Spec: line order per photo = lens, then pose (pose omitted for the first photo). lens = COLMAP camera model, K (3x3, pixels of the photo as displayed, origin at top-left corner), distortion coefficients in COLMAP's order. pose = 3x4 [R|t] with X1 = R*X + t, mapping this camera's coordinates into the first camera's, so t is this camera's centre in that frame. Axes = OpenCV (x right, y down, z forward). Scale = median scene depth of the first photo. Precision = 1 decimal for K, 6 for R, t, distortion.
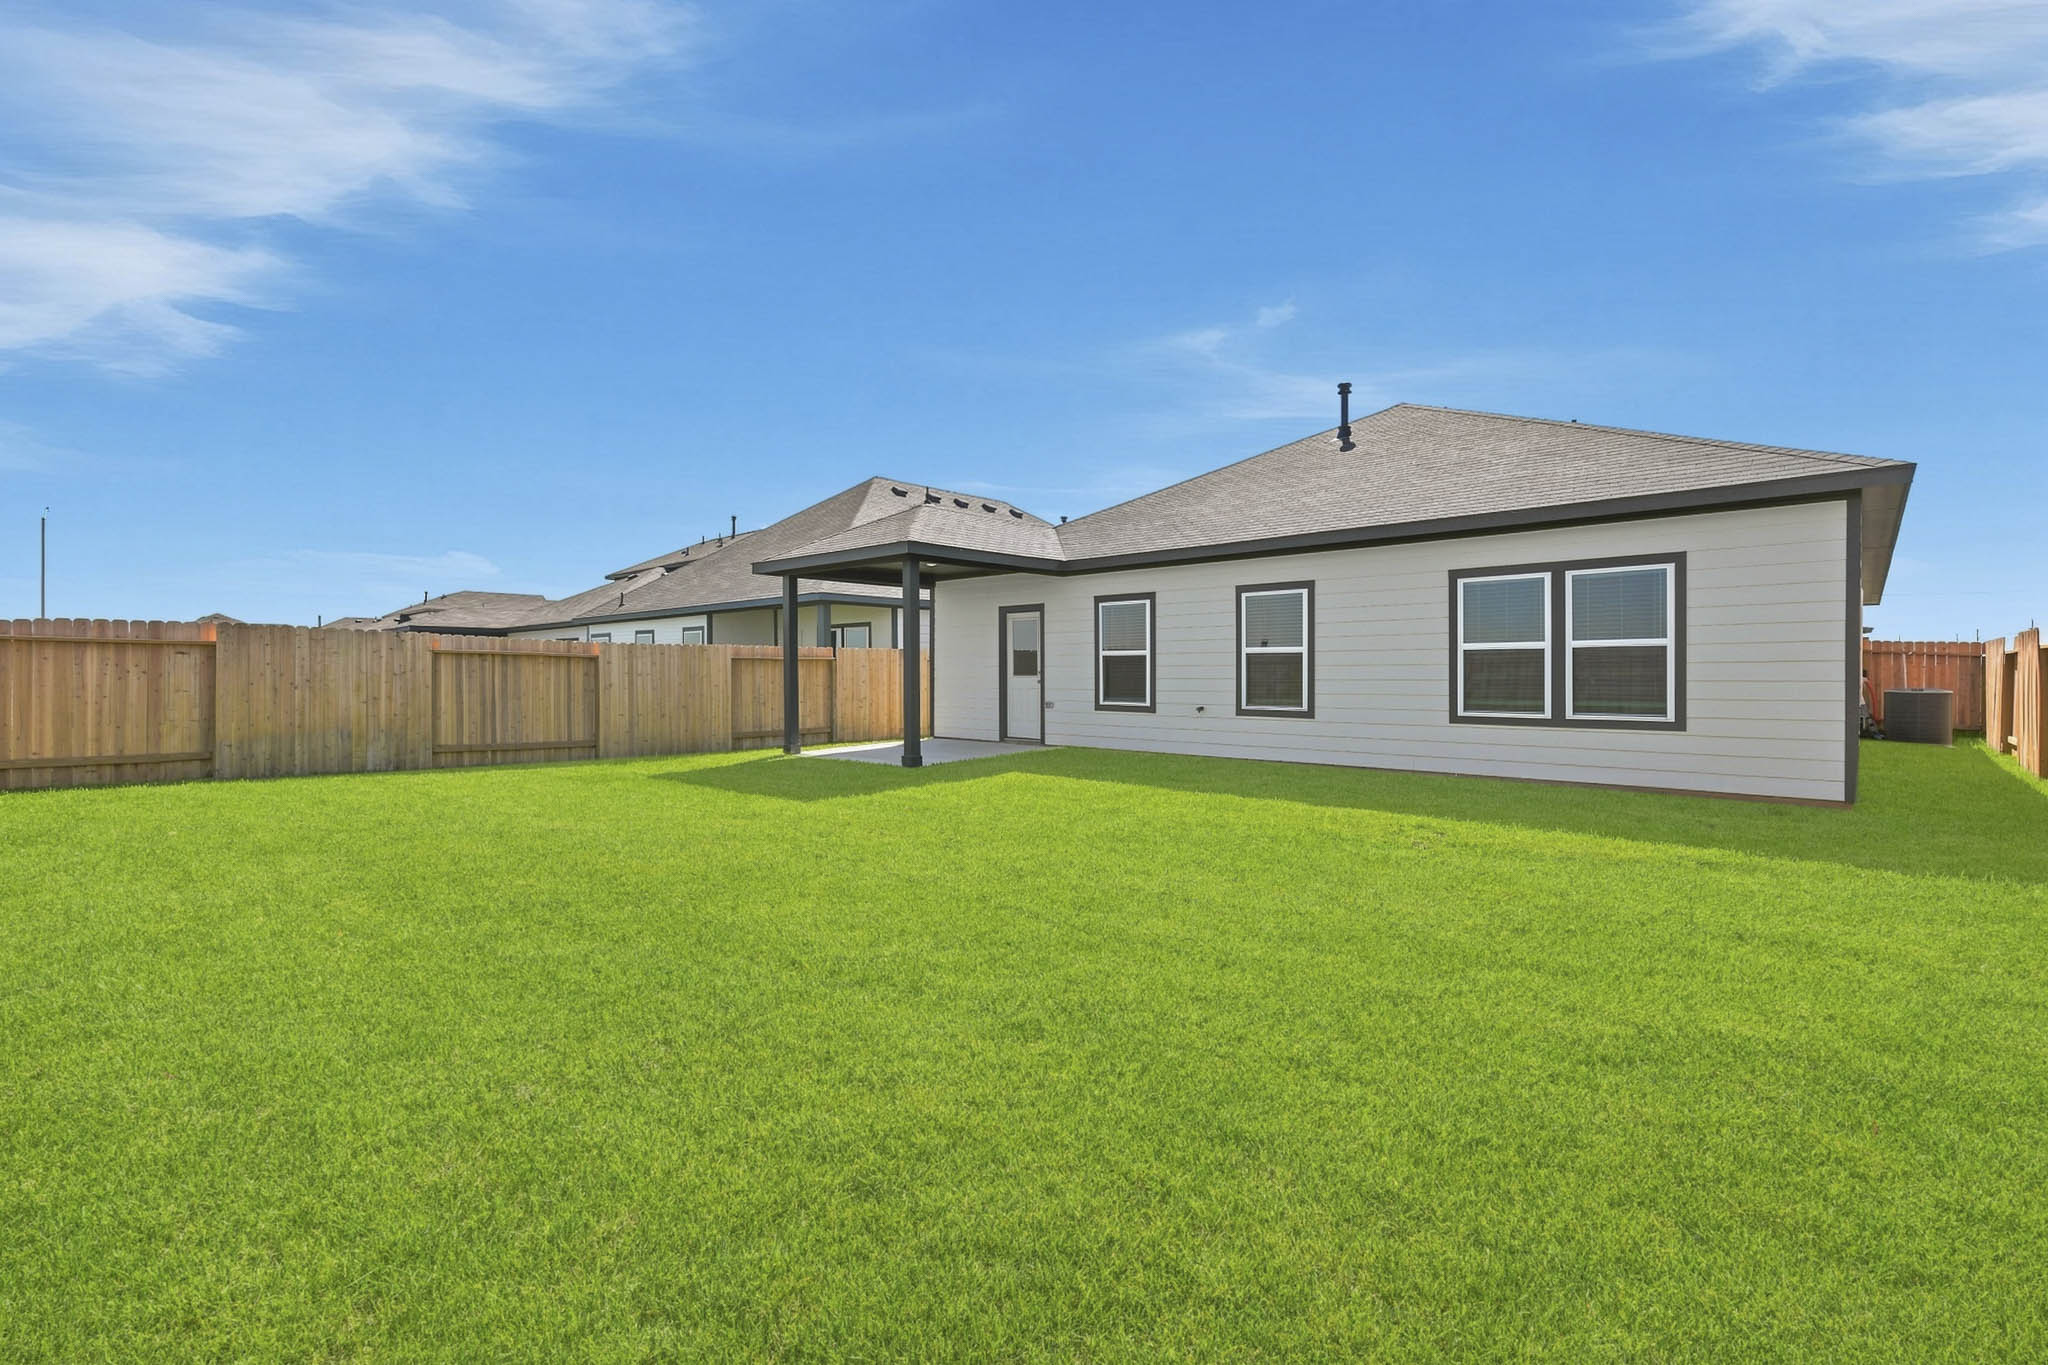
lens RADIAL K [[933.0, 0, 1068.6], [0, 933.0, 659.2], [0, 0, 1]] dist [0.003203, -0.000616]
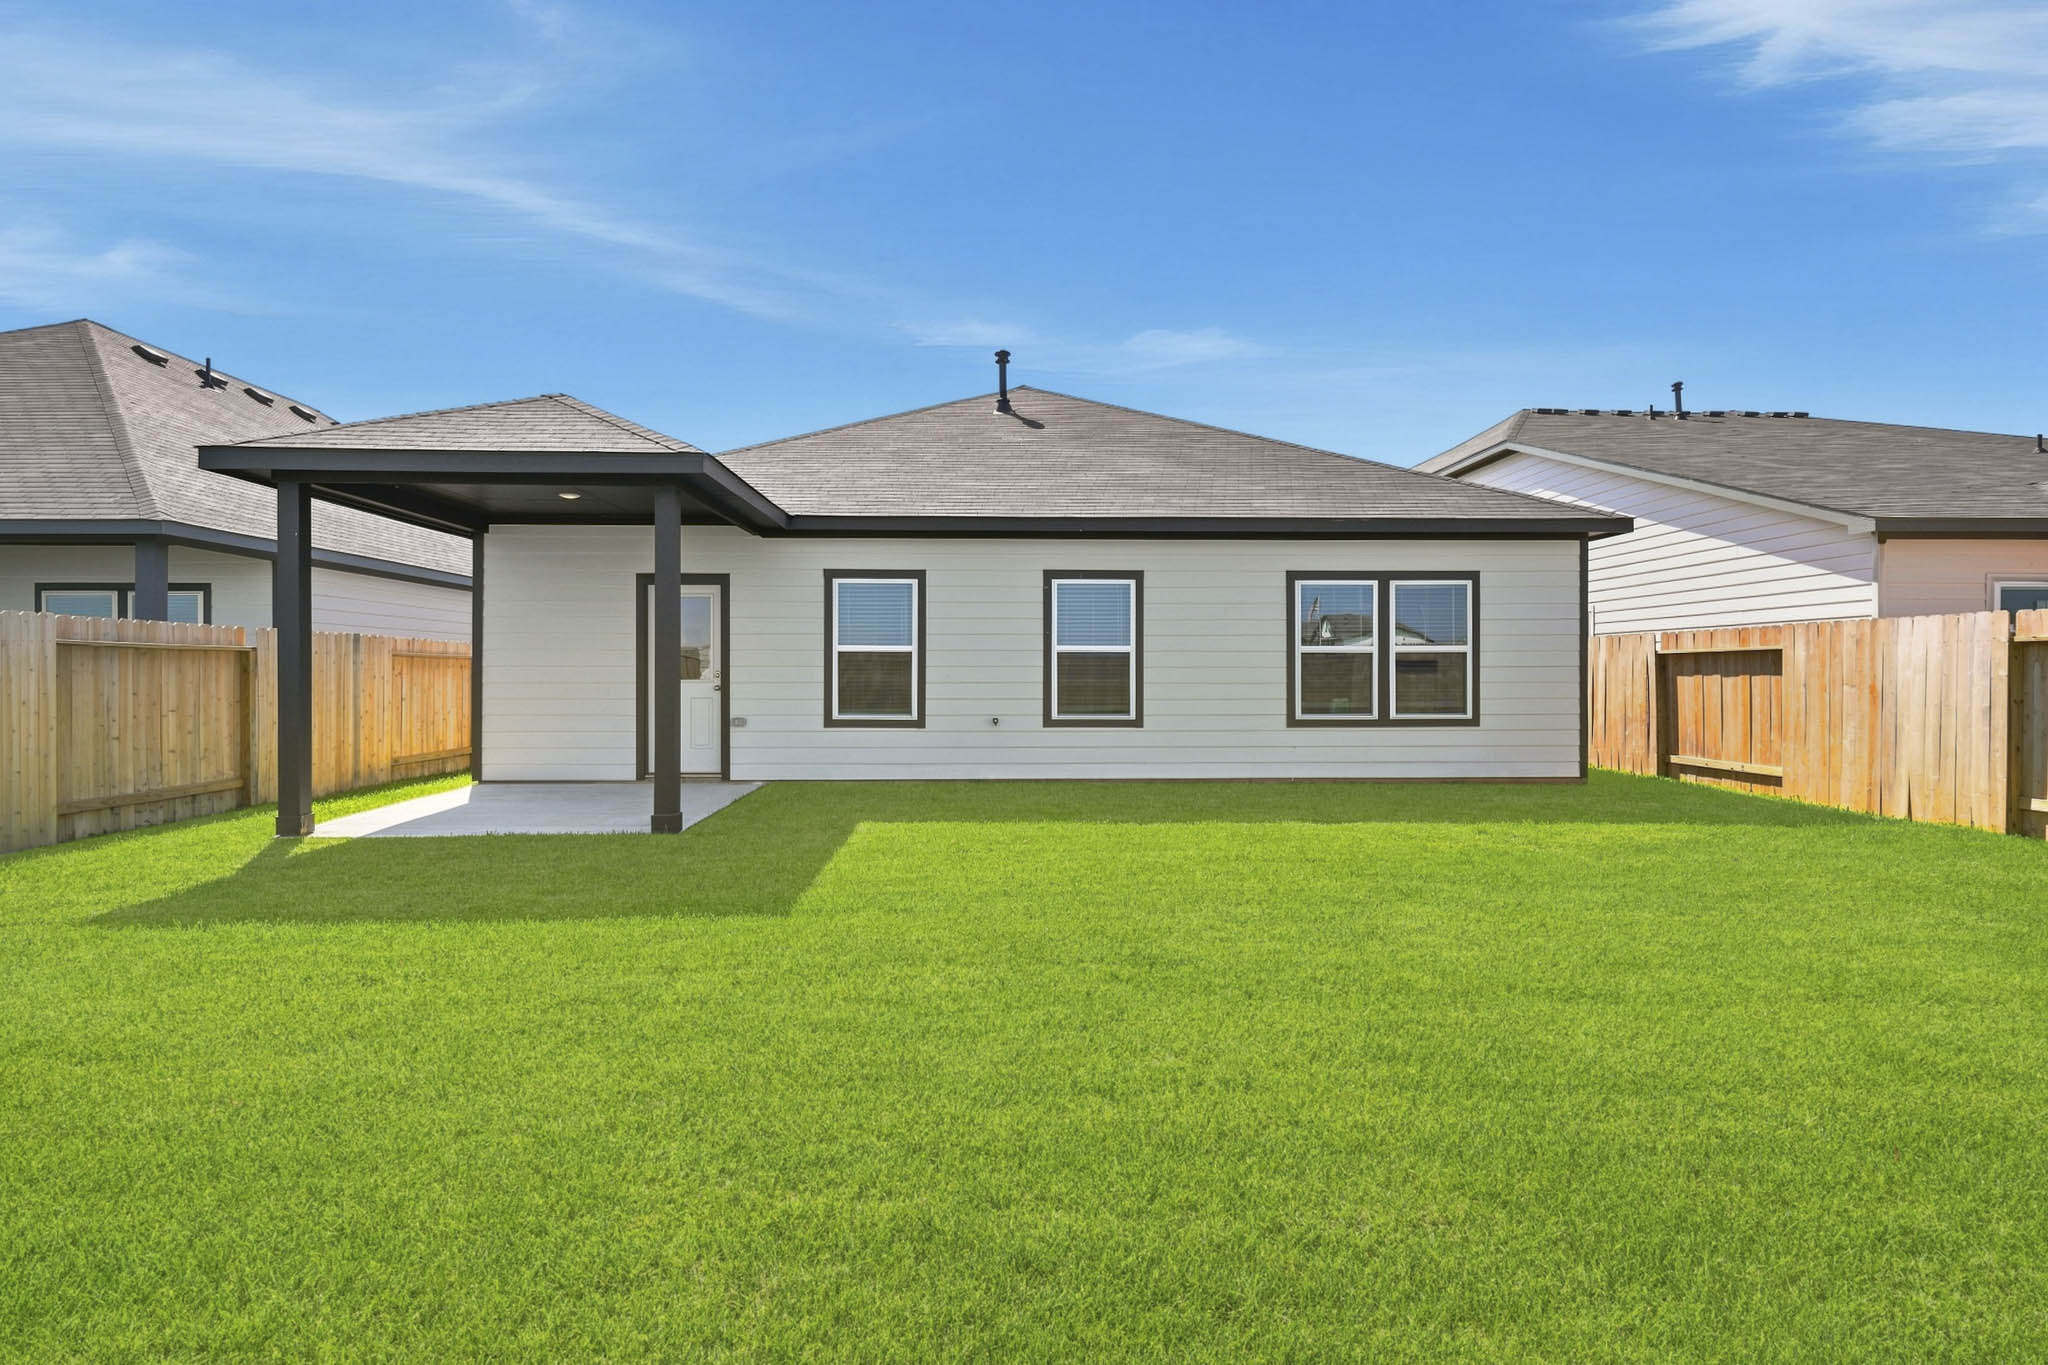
lens RADIAL K [[983.2, 0, 1030.6], [0, 983.2, 691.2], [0, 0, 1]] dist [0.002246, -0.000627]
pose [[0.717449, -0.010540, 0.696531, -0.446330], [-0.011014, 0.999589, 0.026470, 0.005600], [-0.696523, -0.026663, 0.717038, 0.392492]]
